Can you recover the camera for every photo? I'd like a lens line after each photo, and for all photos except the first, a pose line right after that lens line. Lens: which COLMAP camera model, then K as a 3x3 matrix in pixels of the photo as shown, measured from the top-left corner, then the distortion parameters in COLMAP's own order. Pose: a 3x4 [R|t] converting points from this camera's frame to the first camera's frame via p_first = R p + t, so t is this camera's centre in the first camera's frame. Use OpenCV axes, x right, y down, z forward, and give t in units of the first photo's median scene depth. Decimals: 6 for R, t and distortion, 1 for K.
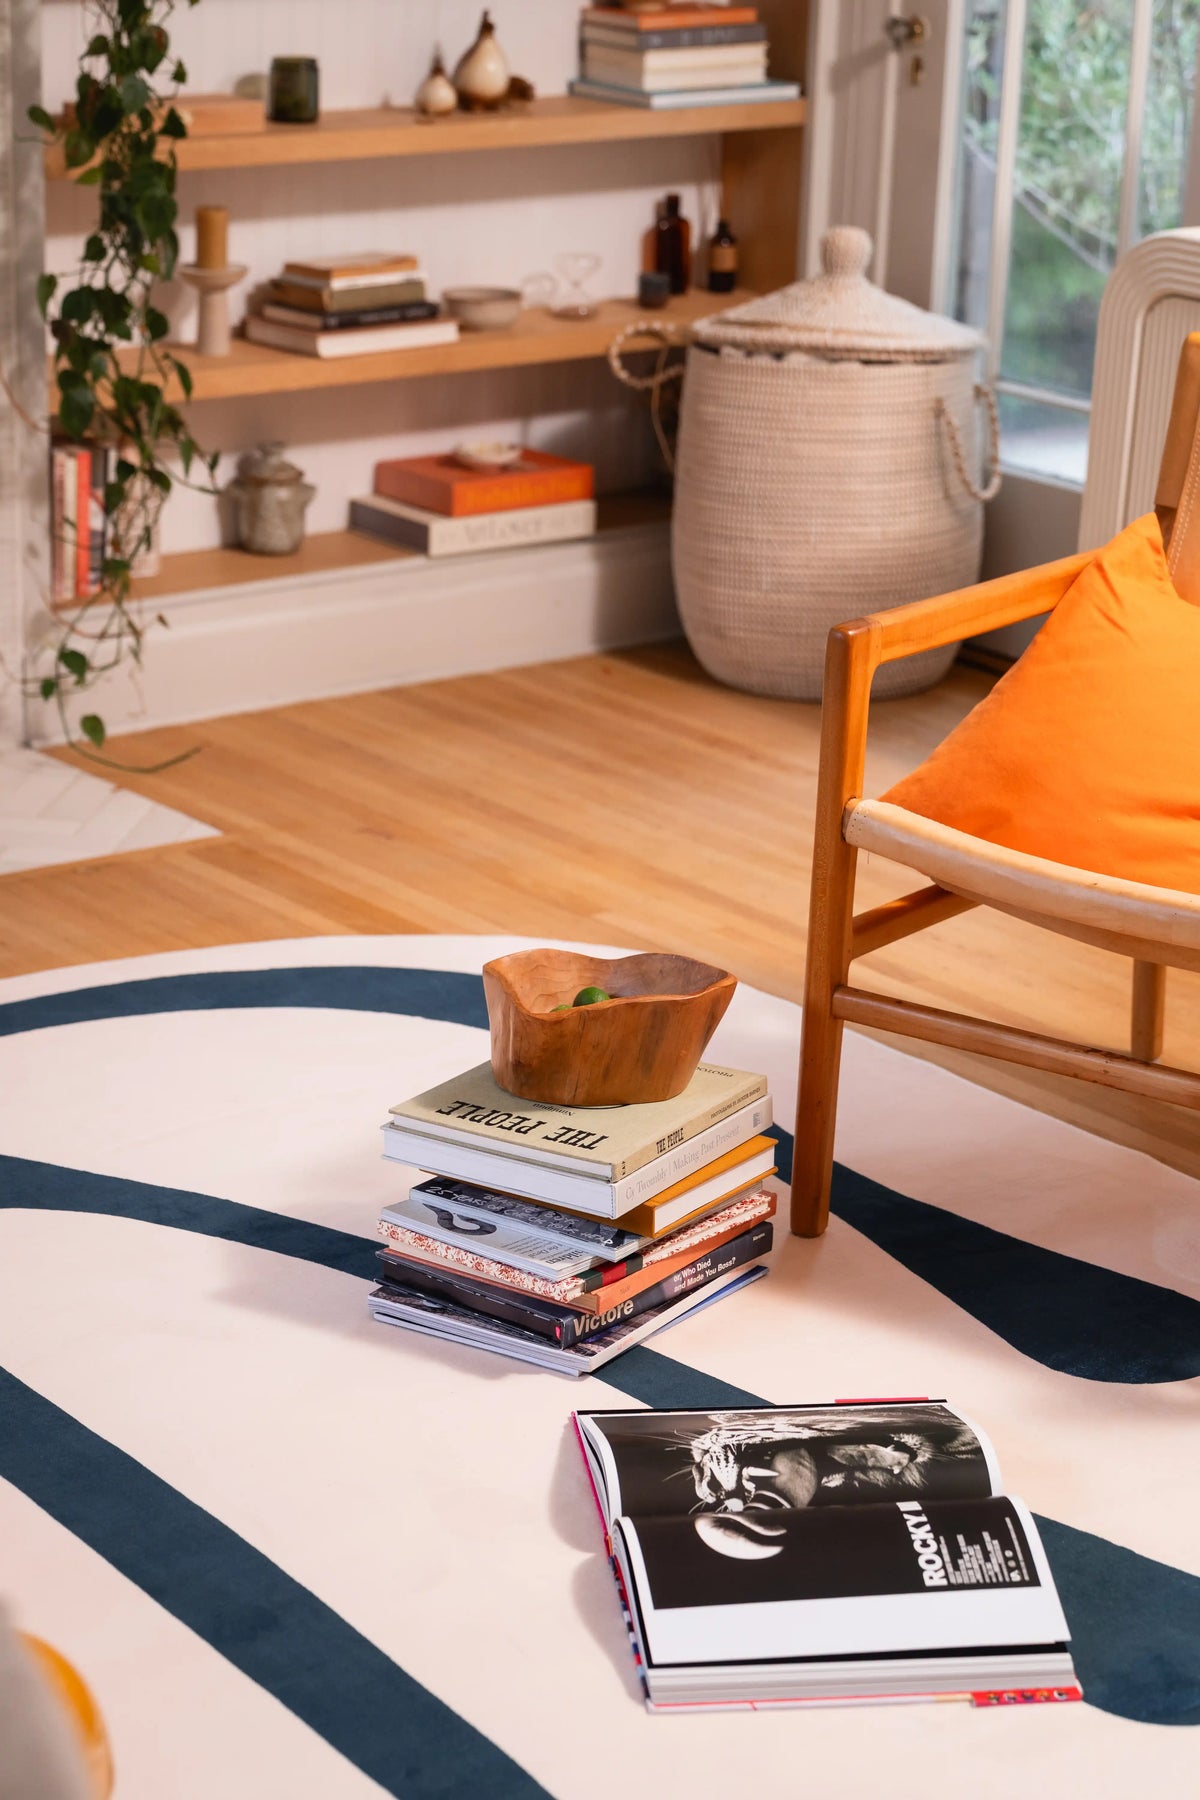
lens RADIAL K [[3822.3, 0, 600.0], [0, 3822.3, 900.0], [0, 0, 1]] dist [0.009130, 0.209144]
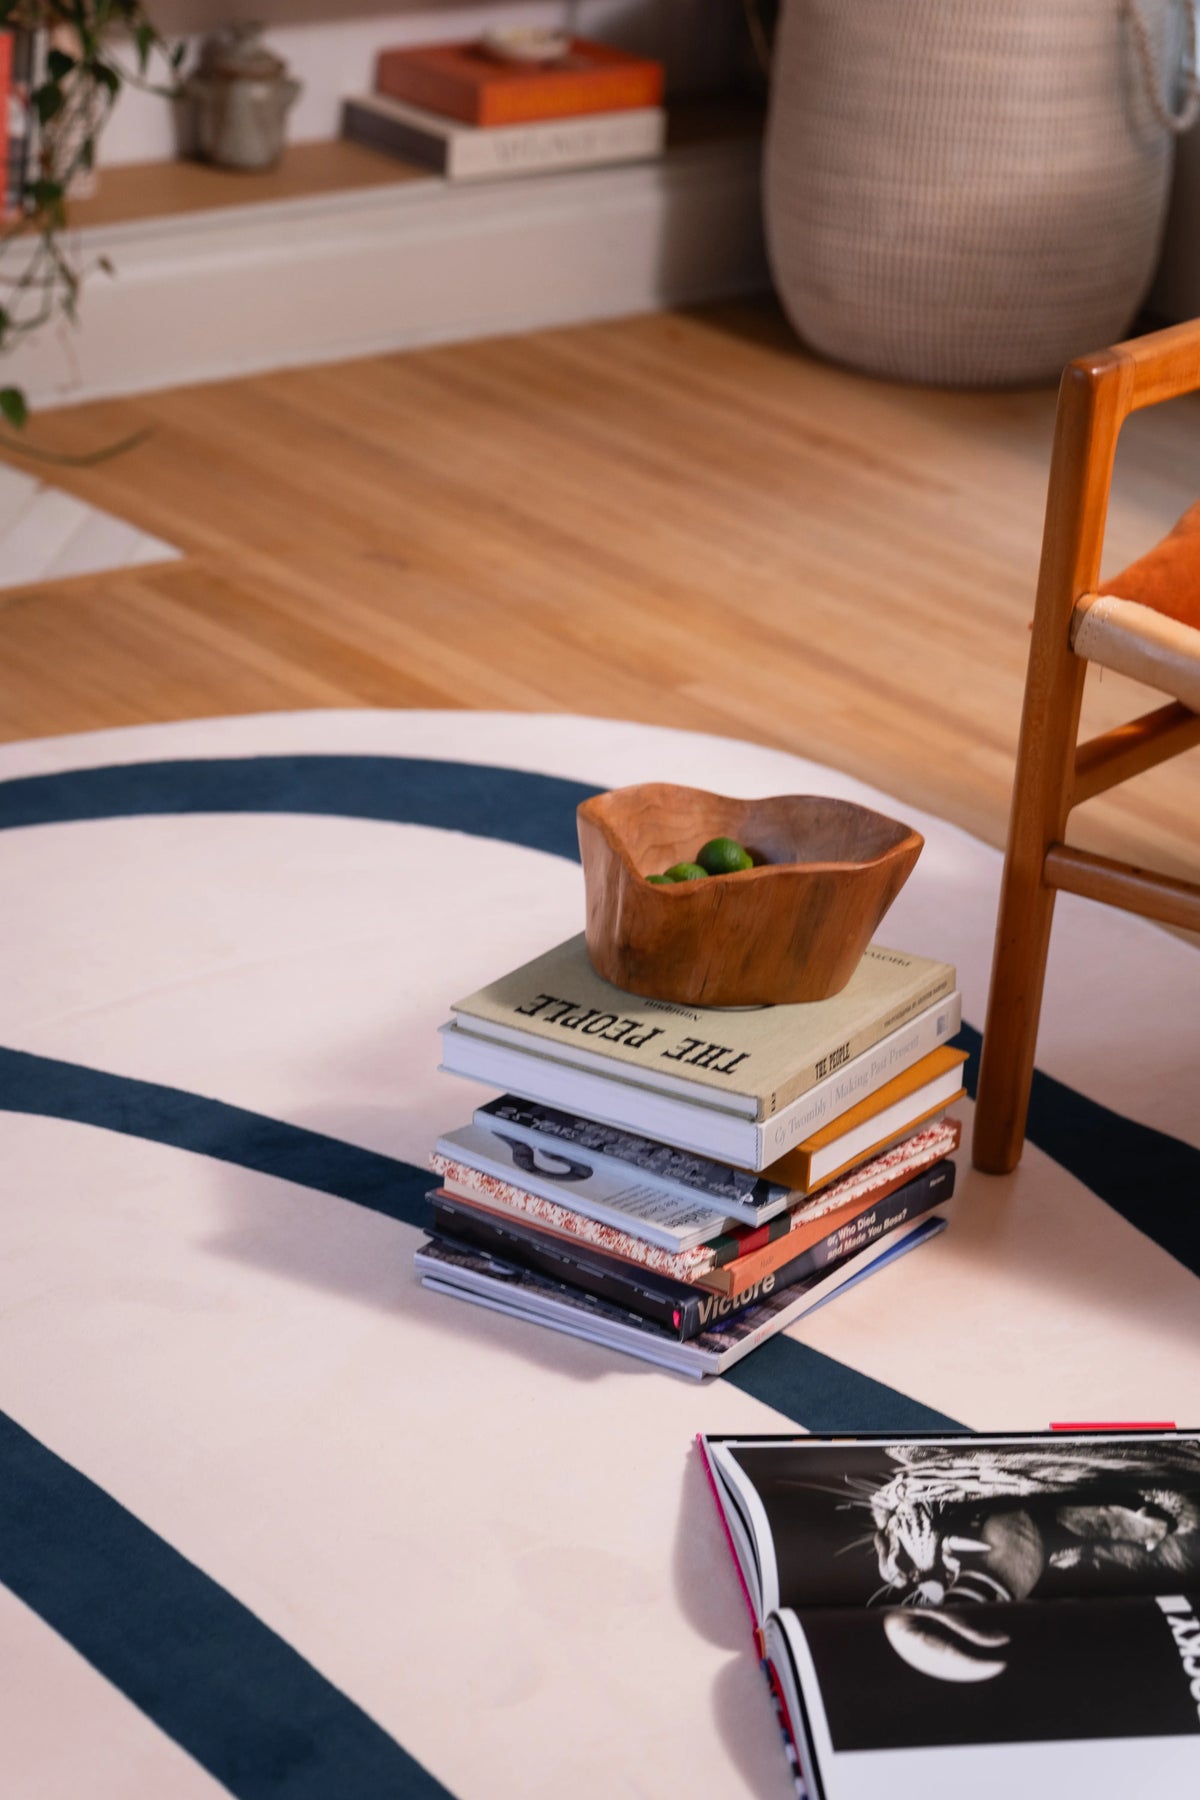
lens RADIAL K [[4657.8, 0, 607.1], [0, 4657.8, 860.8], [0, 0, 1]] dist [-0.024031, 0.653954]
pose [[0.999478, 0.028988, 0.014282, -0.037795], [-0.029947, 0.996935, 0.072270, -0.037920], [-0.012144, -0.072659, 0.997283, 0.103329]]
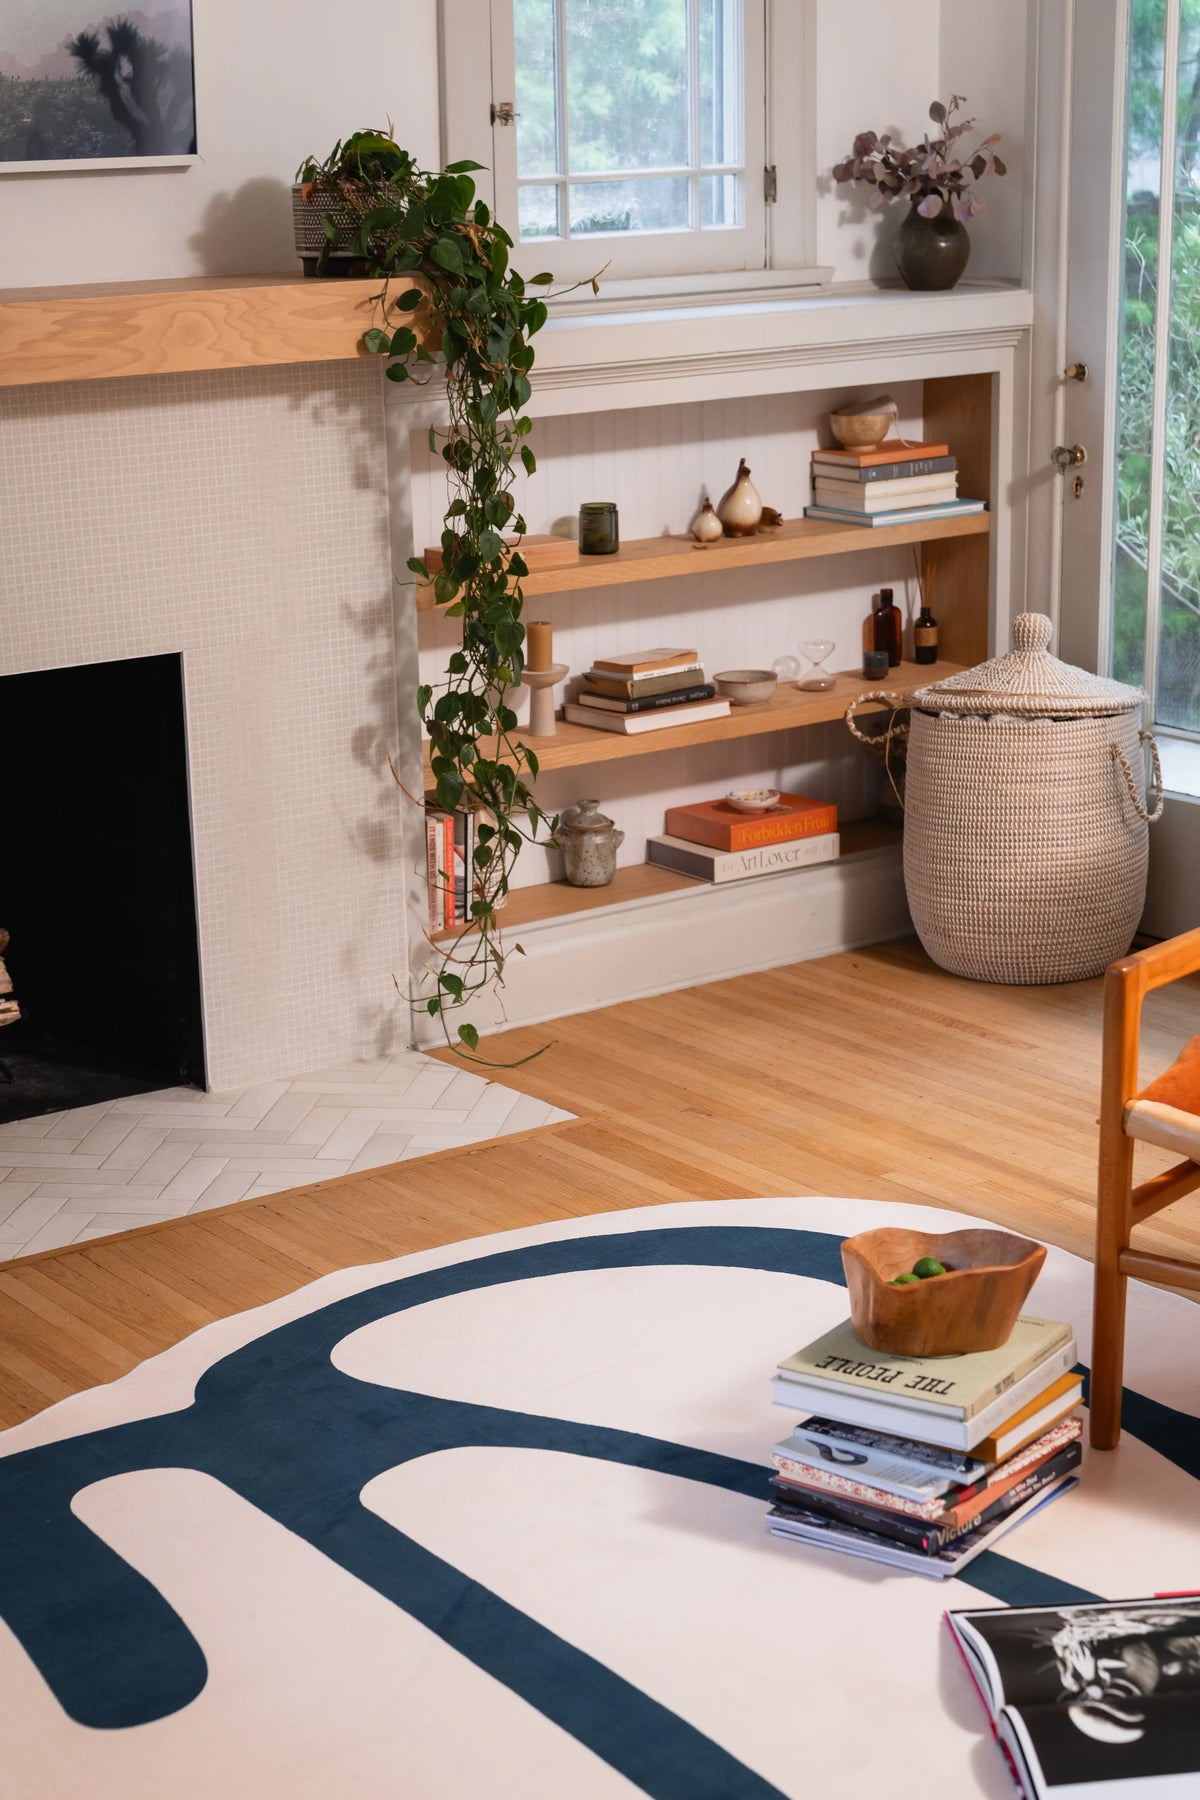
lens RADIAL K [[2983.4, 0, 599.9], [0, 2983.4, 922.9], [0, 0, 1]] dist [0.014254, 0.072797]
pose [[0.997893, -0.041411, -0.049957, -0.056878], [0.038518, 0.997600, -0.057539, -0.035270], [0.052220, 0.055493, 0.997093, 0.009911]]
